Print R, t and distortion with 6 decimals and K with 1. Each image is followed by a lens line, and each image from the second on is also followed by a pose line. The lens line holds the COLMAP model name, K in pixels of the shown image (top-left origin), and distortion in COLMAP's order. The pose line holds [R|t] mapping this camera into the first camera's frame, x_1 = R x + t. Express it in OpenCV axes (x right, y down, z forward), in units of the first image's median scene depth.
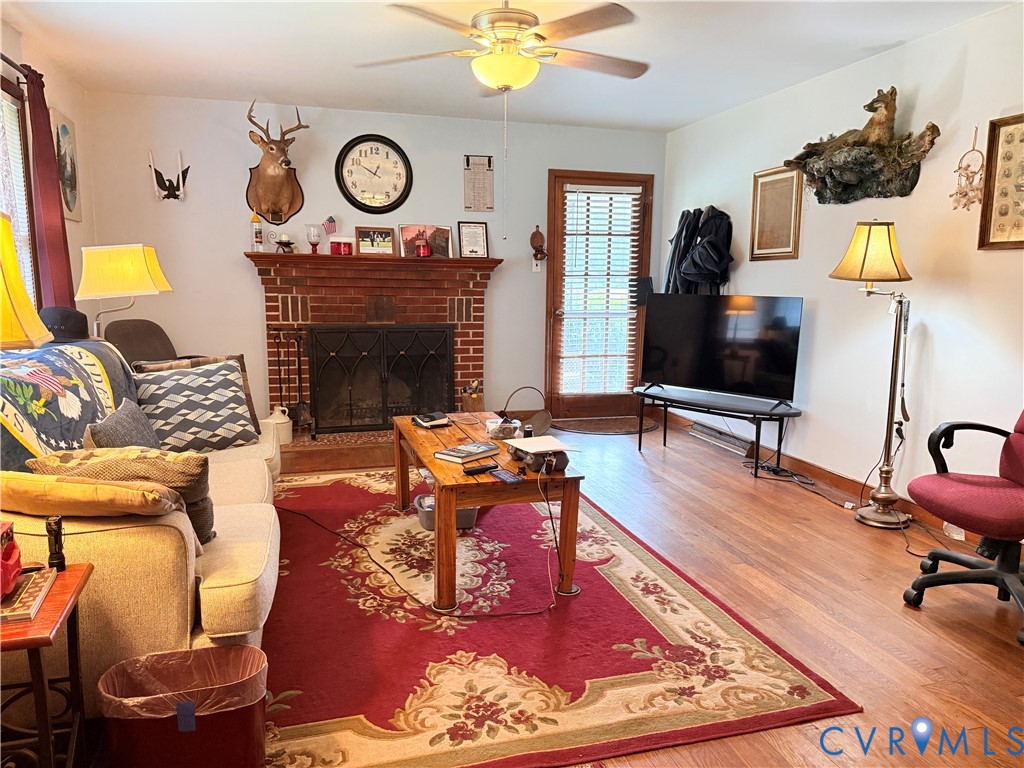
lens RADIAL K [[728.4, 0, 514.1], [0, 728.4, 389.9], [0, 0, 1]] dist [0.078473, -0.090474]
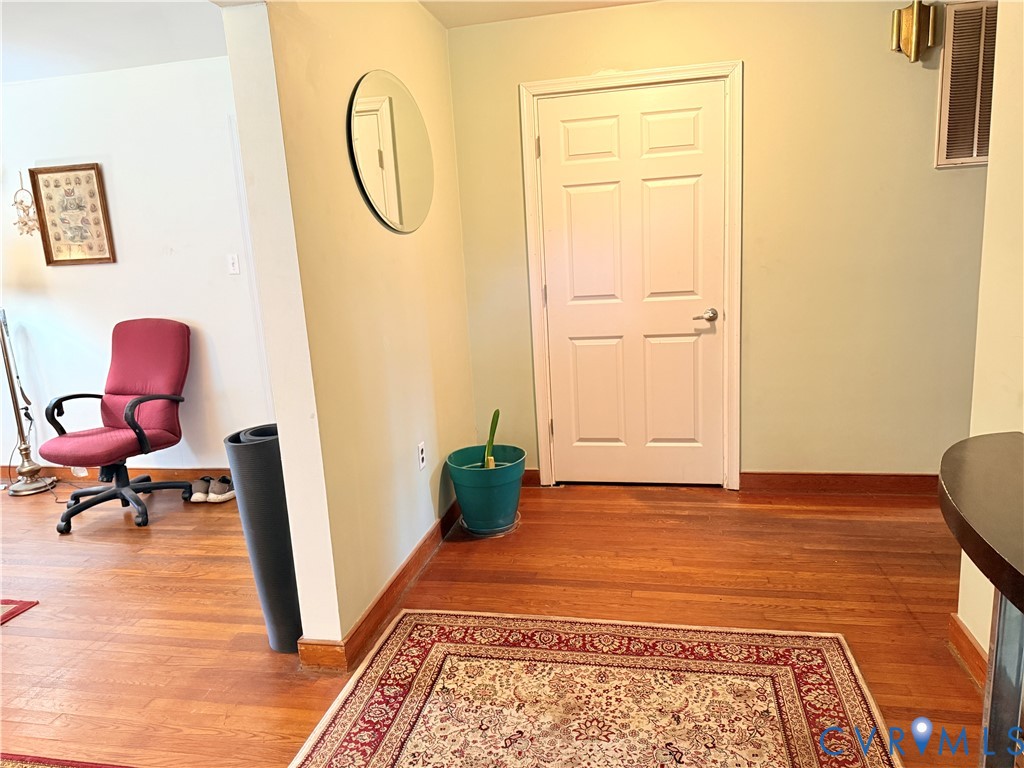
lens RADIAL K [[728.4, 0, 513.4], [0, 728.4, 393.4], [0, 0, 1]] dist [0.078473, -0.090474]
pose [[0.485034, -0.213142, 0.848123, -0.142375], [0.195691, 0.971702, 0.132285, 0.019329], [-0.852319, 0.101807, 0.513018, -0.374730]]
